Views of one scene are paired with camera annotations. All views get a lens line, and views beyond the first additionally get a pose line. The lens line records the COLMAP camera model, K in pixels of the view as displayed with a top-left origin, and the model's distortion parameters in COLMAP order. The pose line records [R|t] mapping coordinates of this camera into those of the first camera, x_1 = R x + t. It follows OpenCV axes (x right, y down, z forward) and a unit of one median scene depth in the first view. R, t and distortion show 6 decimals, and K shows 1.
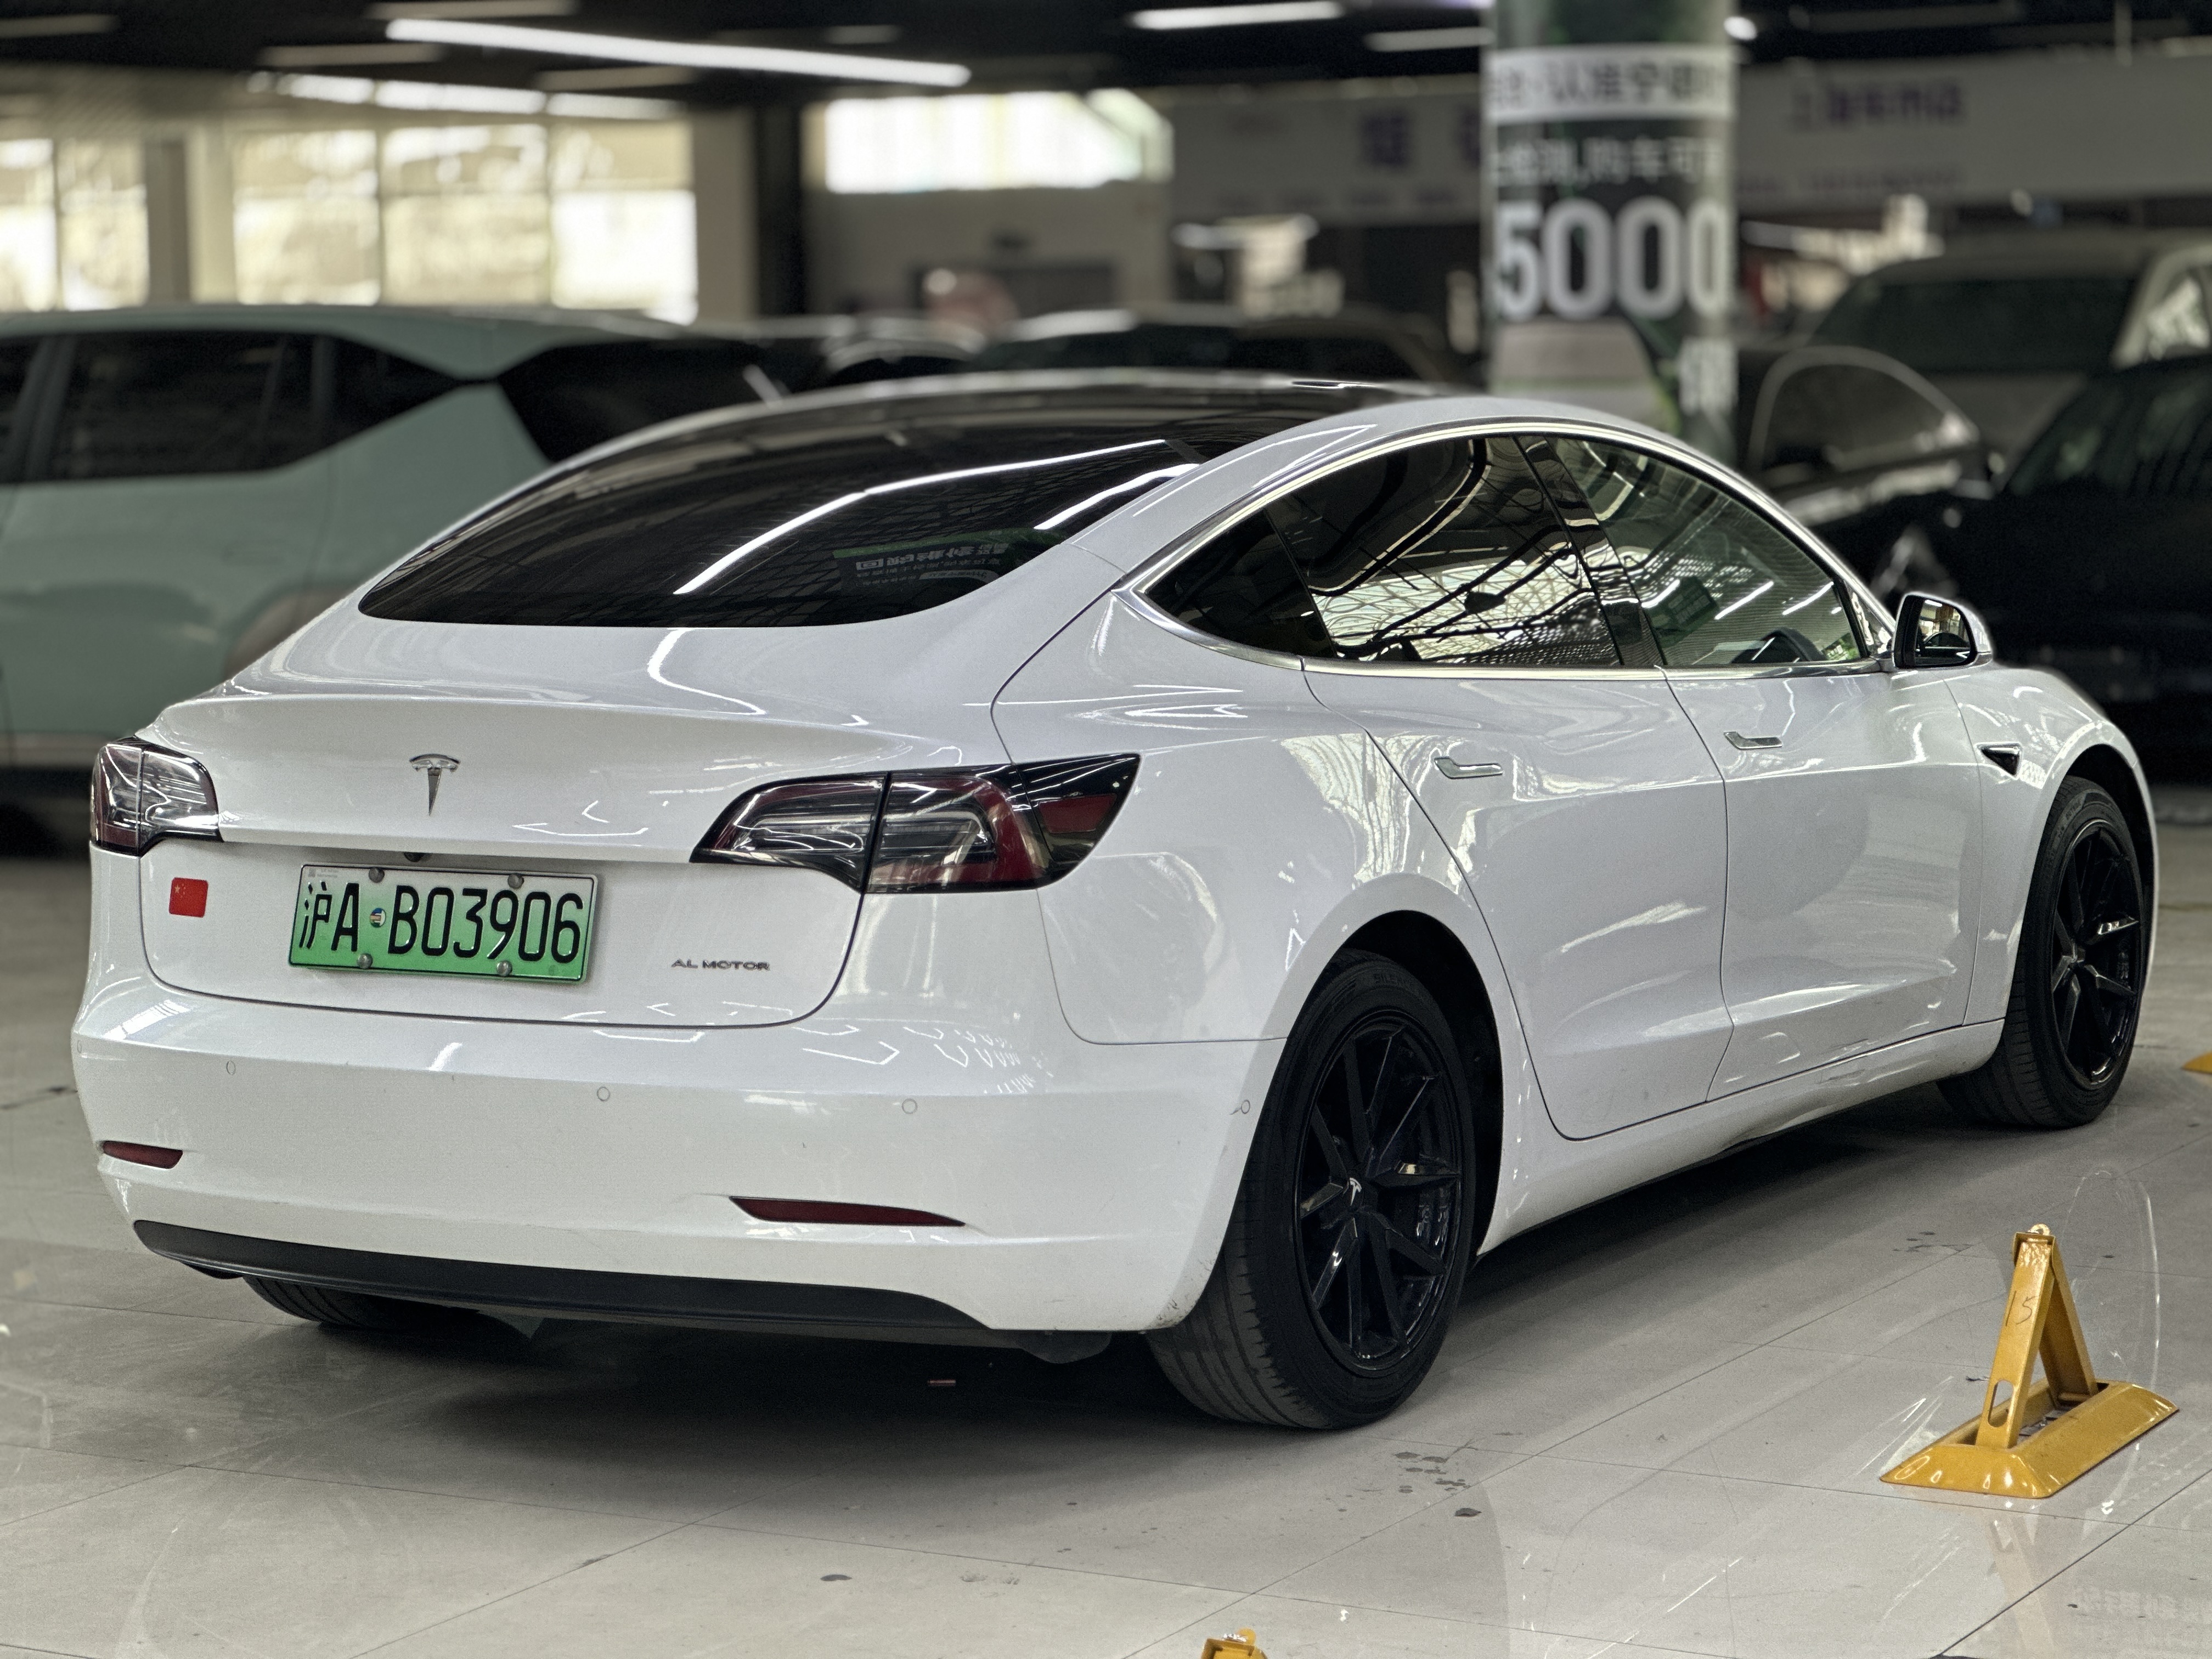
lens RADIAL K [[4998.9, 0, 1111.2], [0, 4998.9, 589.6], [0, 0, 1]] dist [-0.349085, 6.645447]
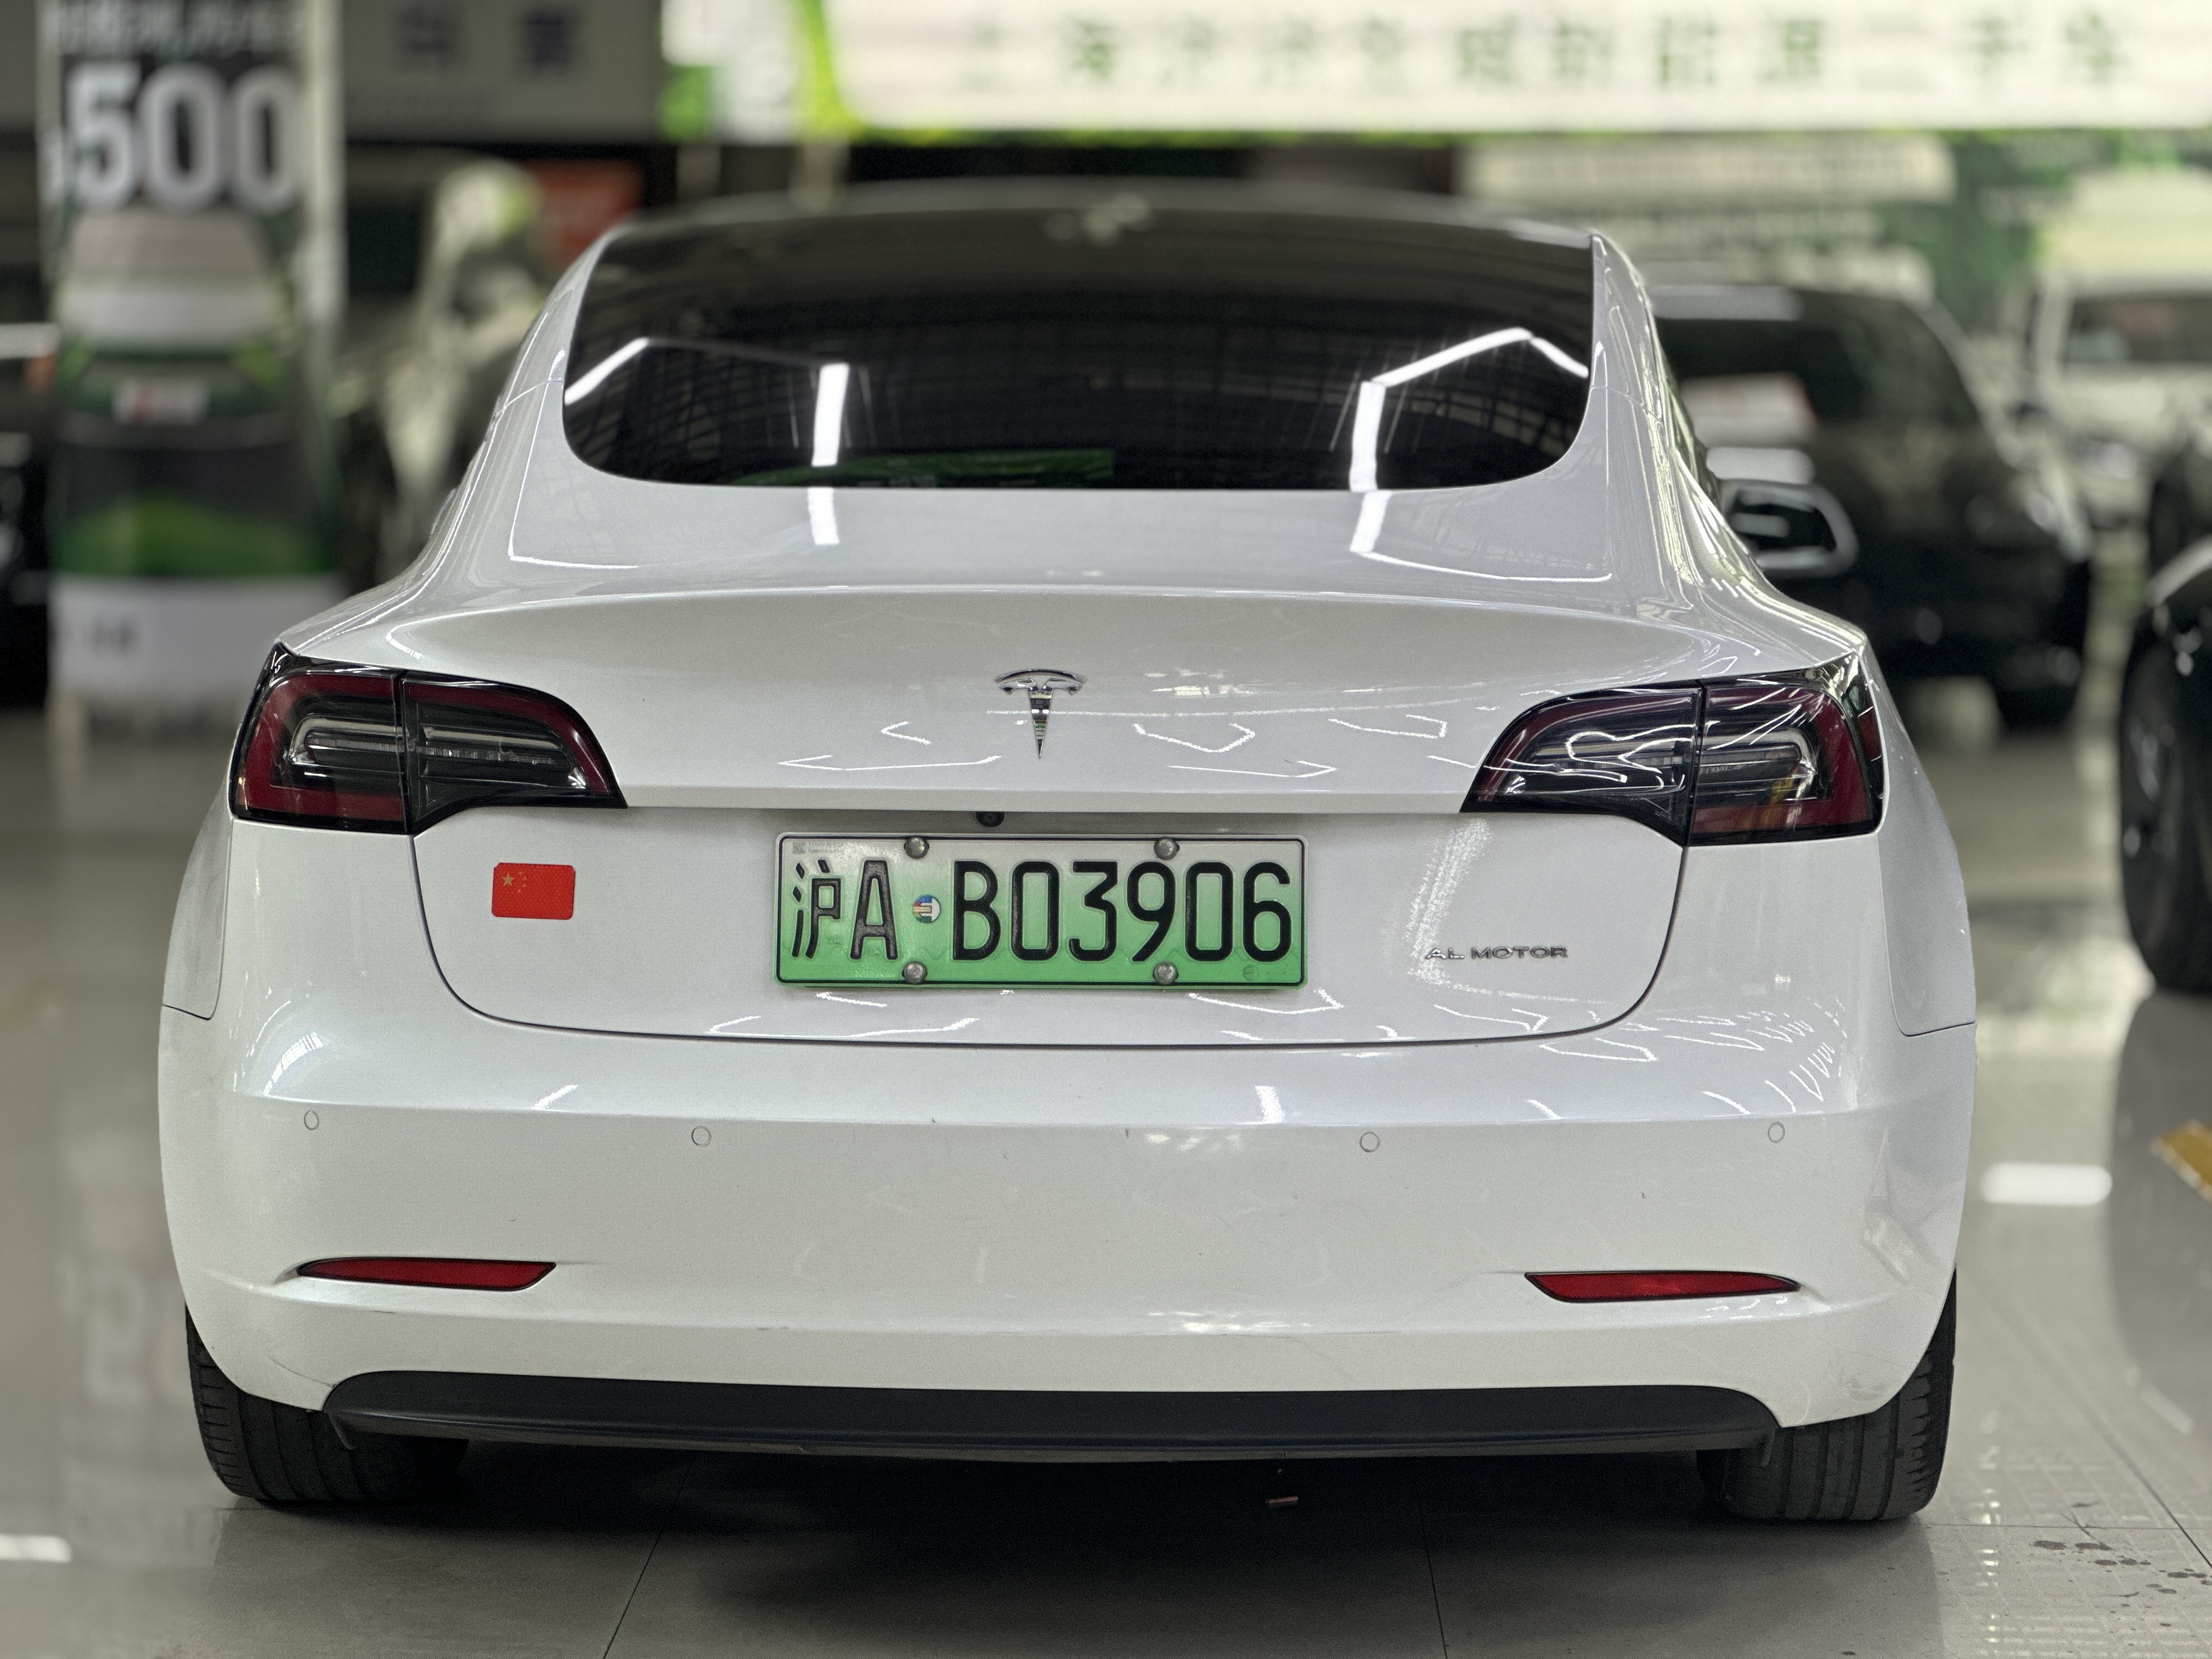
lens RADIAL K [[4998.9, 0, 1111.2], [0, 4998.9, 589.6], [0, 0, 1]] dist [-0.349085, 6.645447]
pose [[0.880816, -0.007982, 0.473391, -0.456133], [0.004222, 0.999951, 0.009005, 0.015685], [-0.473440, -0.005933, 0.880806, 0.382314]]
